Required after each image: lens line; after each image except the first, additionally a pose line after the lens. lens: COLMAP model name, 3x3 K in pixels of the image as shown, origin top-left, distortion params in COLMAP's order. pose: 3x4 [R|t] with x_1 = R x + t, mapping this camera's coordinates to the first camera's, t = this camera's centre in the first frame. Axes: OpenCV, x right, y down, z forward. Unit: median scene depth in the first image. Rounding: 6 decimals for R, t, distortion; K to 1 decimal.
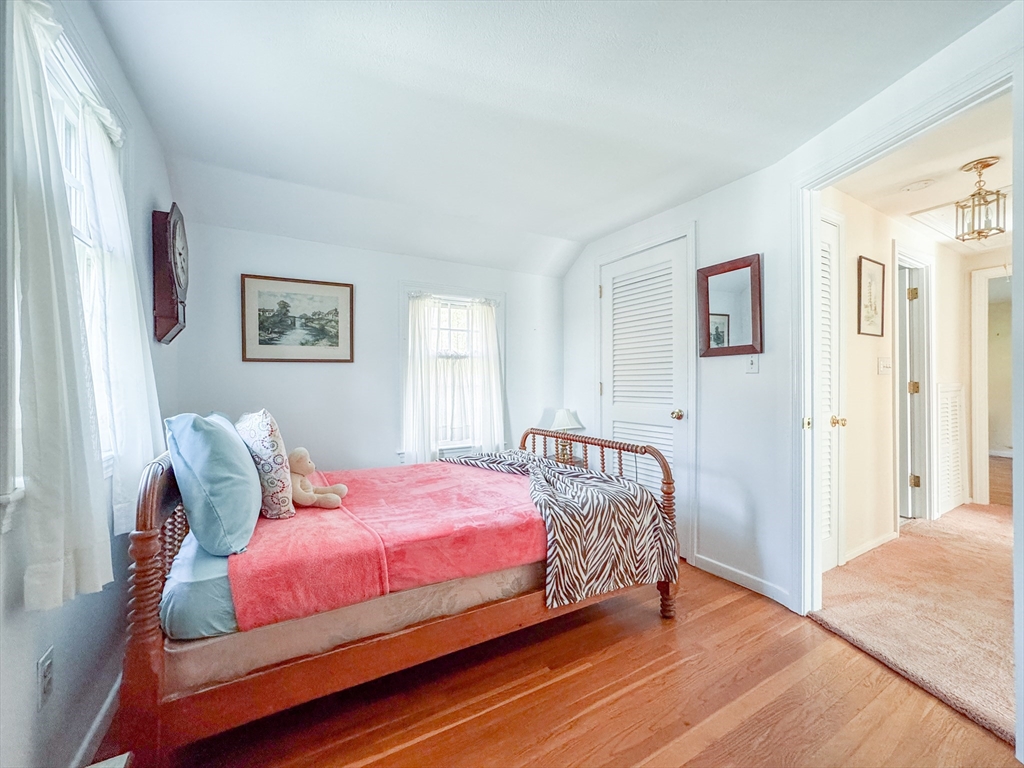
lens RADIAL K [[418.4, 0, 510.2], [0, 418.4, 383.2], [0, 0, 1]] dist [-0.001337, 0.000148]
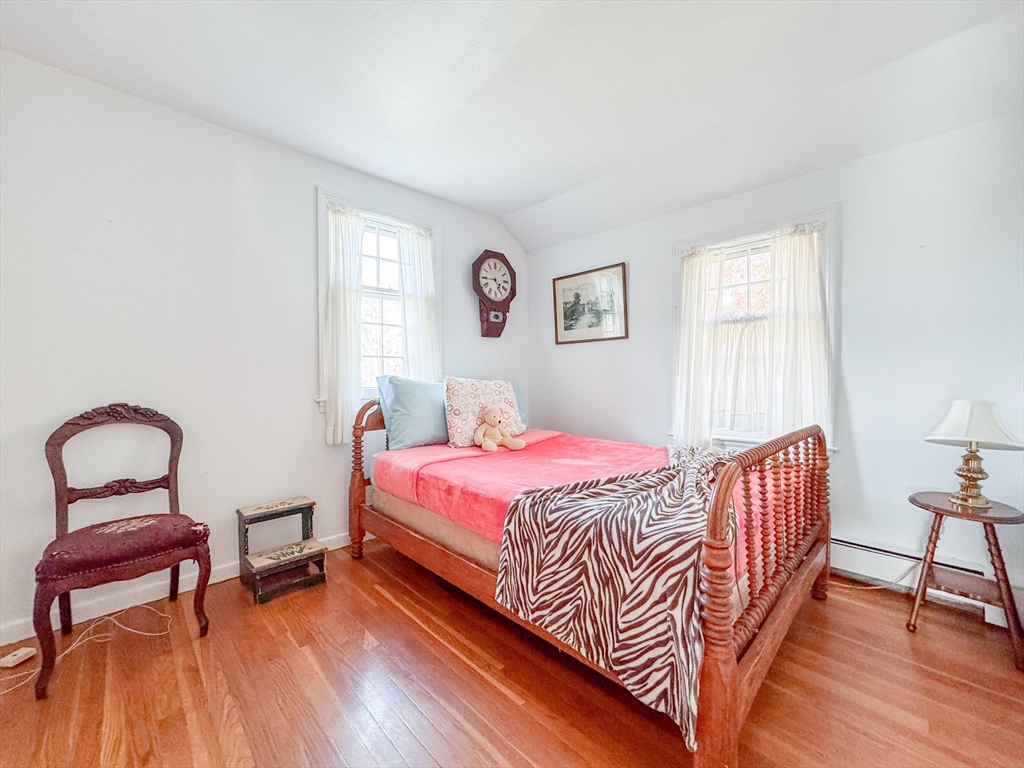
lens RADIAL K [[418.4, 0, 510.2], [0, 418.4, 383.2], [0, 0, 1]] dist [-0.001337, 0.000148]
pose [[0.239184, 0.026606, -0.970610, 0.829466], [0.005037, 0.999577, 0.028641, 0.043338], [0.970961, -0.011739, 0.238949, 0.710338]]
